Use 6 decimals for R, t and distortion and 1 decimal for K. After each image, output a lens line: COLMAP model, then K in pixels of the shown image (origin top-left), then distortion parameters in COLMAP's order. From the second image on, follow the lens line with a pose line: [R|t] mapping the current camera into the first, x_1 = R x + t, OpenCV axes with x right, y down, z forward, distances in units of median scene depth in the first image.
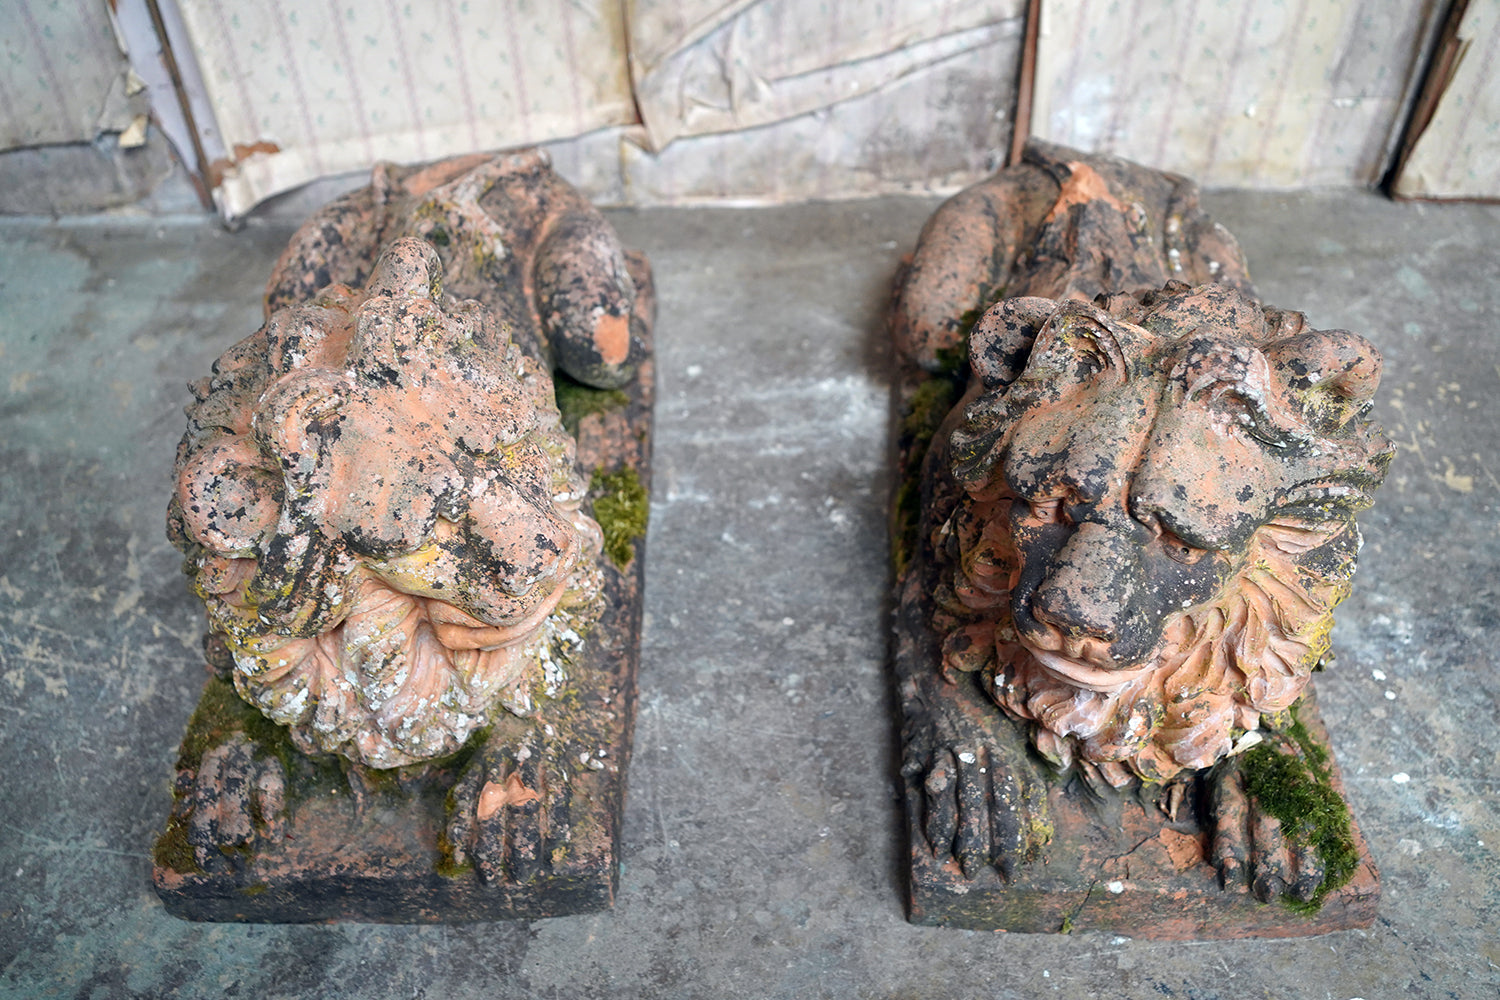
lens RADIAL K [[1513.0, 0, 755.6], [0, 1513.0, 493.2], [0, 0, 1]] dist [-0.035494, 0.180948]
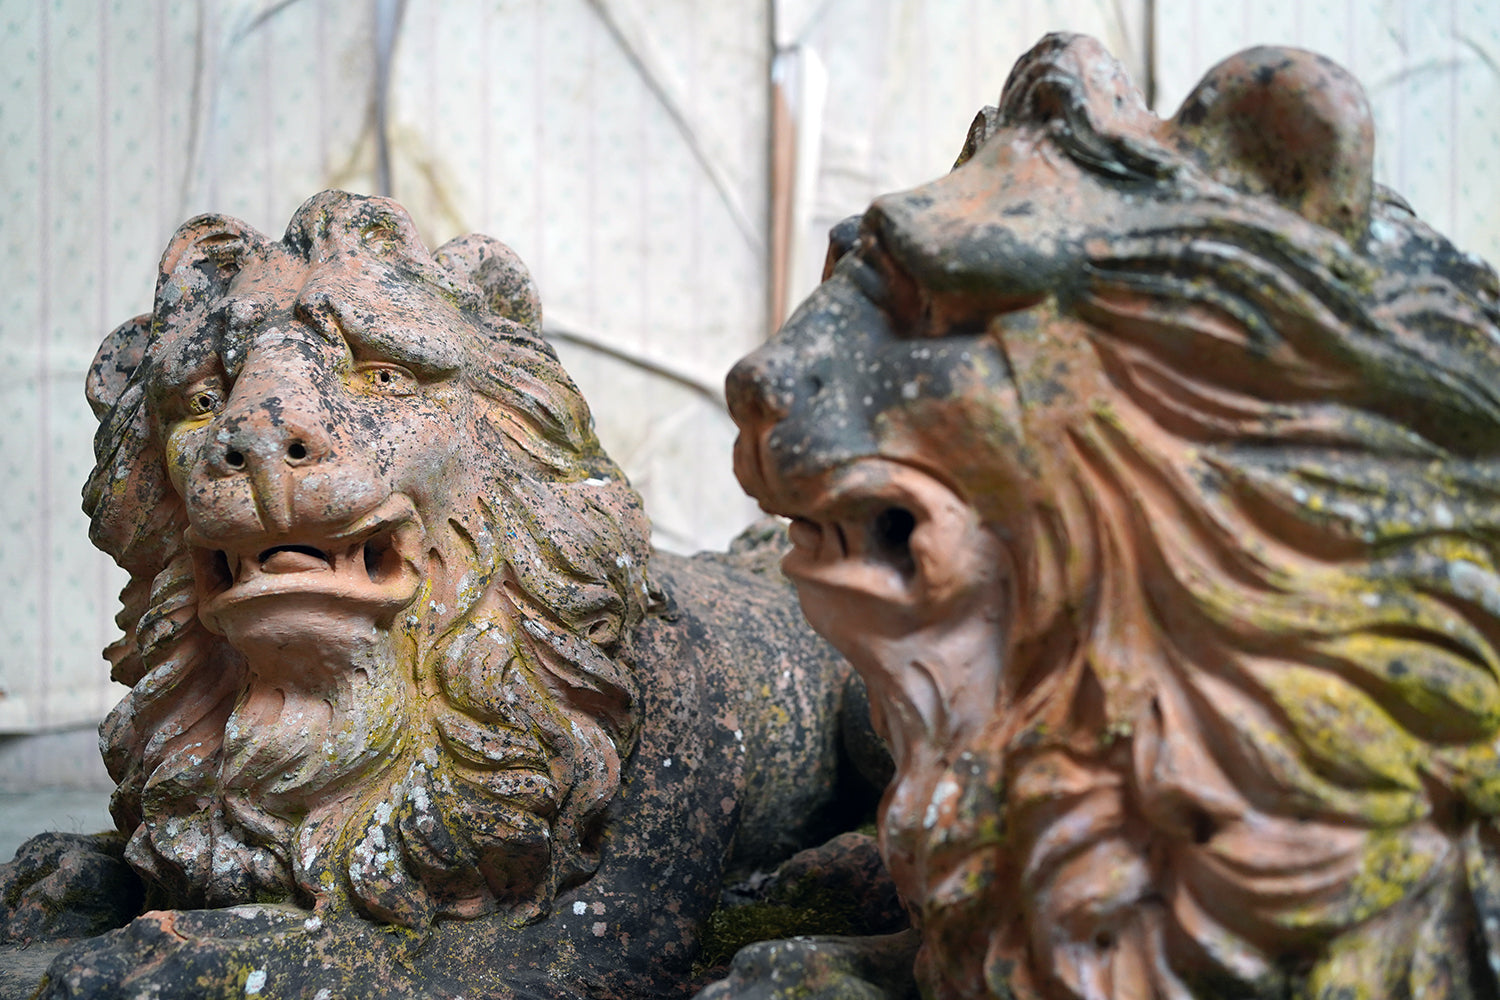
lens RADIAL K [[1514.2, 0, 744.2], [0, 1514.2, 493.2], [0, 0, 1]] dist [-0.037025, 0.176178]
pose [[0.660414, -0.005661, -0.750880, 0.685671], [-0.535346, 0.697658, -0.476107, 0.418272], [0.526553, 0.716409, 0.457713, 0.712597]]
